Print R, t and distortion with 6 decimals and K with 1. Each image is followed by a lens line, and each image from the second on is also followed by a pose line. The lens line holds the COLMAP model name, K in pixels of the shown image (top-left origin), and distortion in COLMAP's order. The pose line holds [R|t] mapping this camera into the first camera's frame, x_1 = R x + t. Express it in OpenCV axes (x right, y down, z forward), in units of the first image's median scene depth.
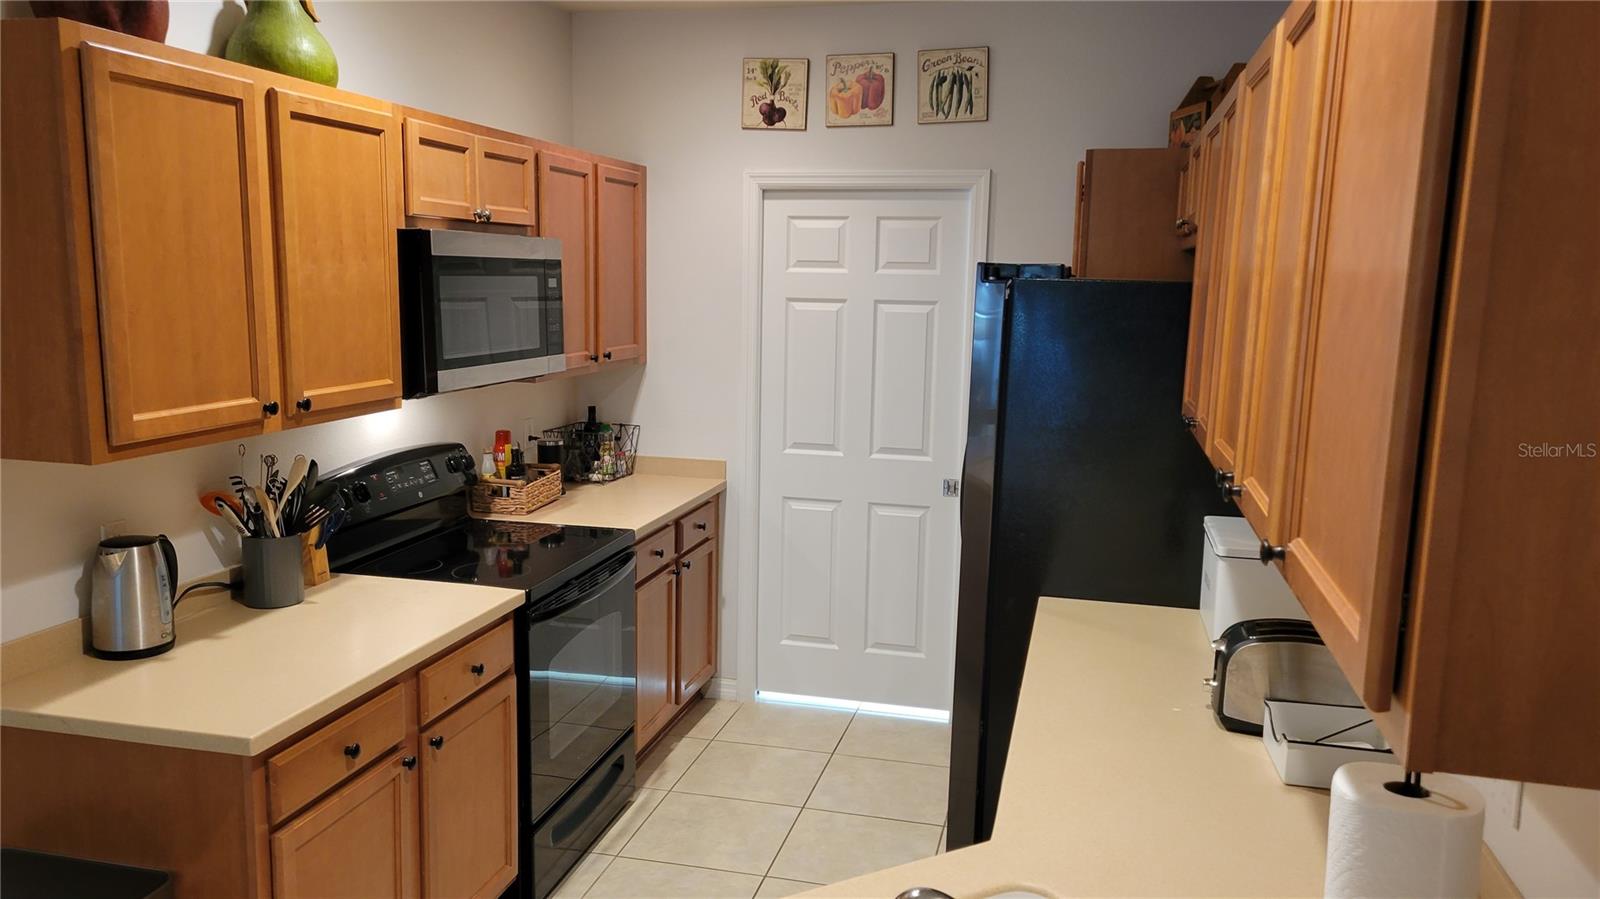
lens RADIAL K [[1176.0, 0, 797.8], [0, 1176.0, 461.1], [0, 0, 1]] dist [0.078348, -0.065611]
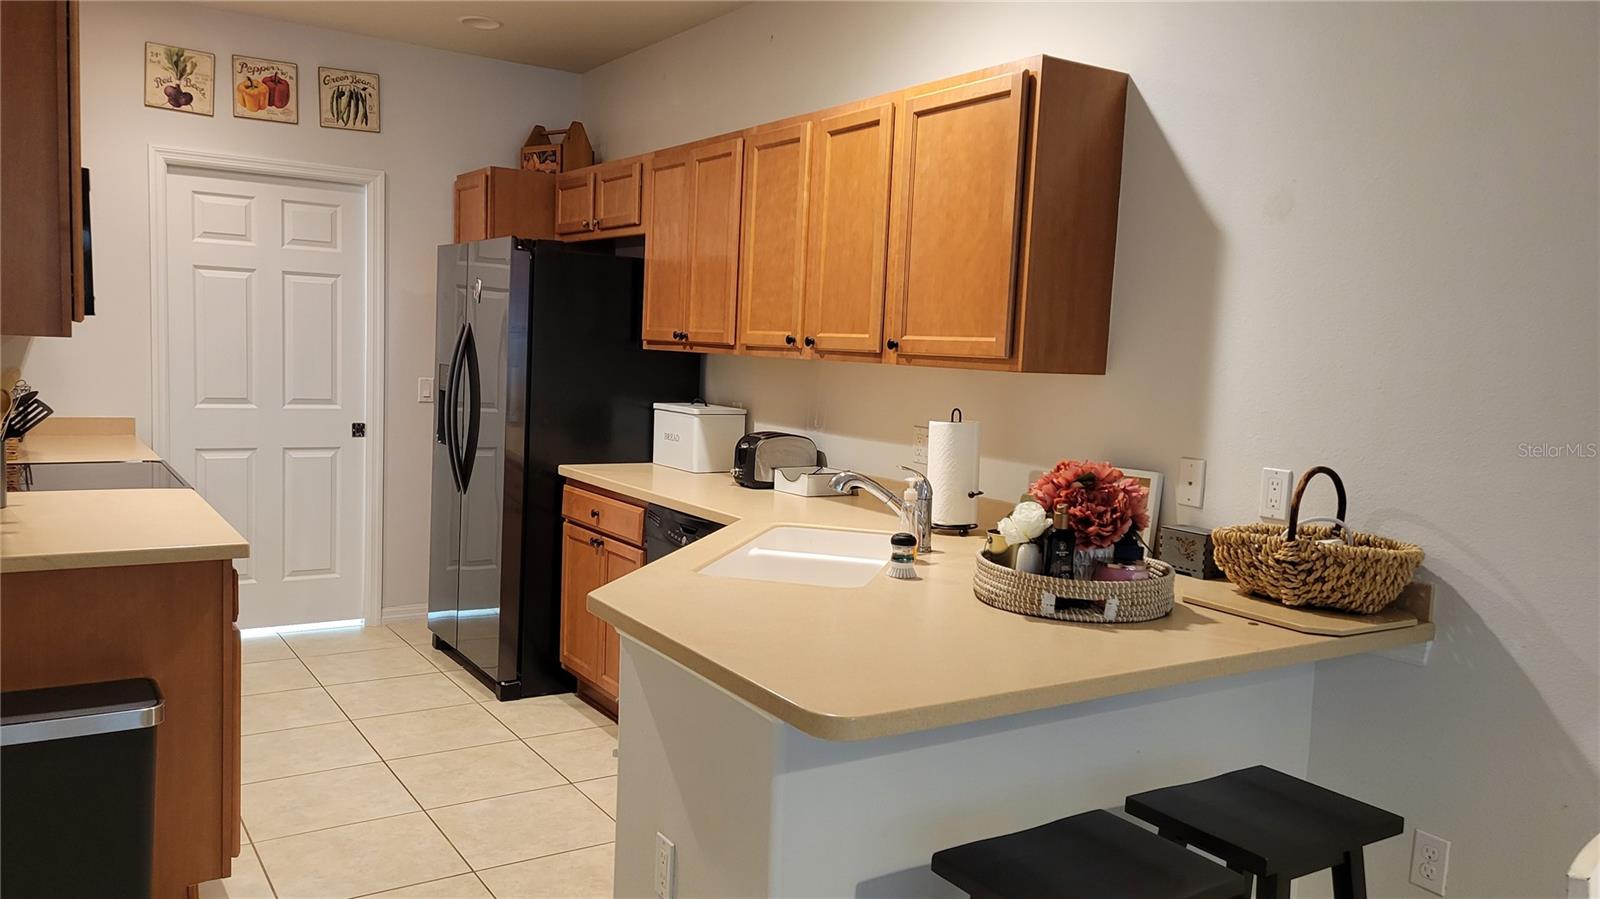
lens RADIAL K [[1176.0, 0, 797.8], [0, 1176.0, 461.1], [0, 0, 1]] dist [0.078348, -0.065611]
pose [[0.681741, -0.067297, 0.728492, -0.471861], [0.086071, 0.996223, 0.011482, 0.082845], [-0.726513, 0.054874, 0.684958, -0.168539]]
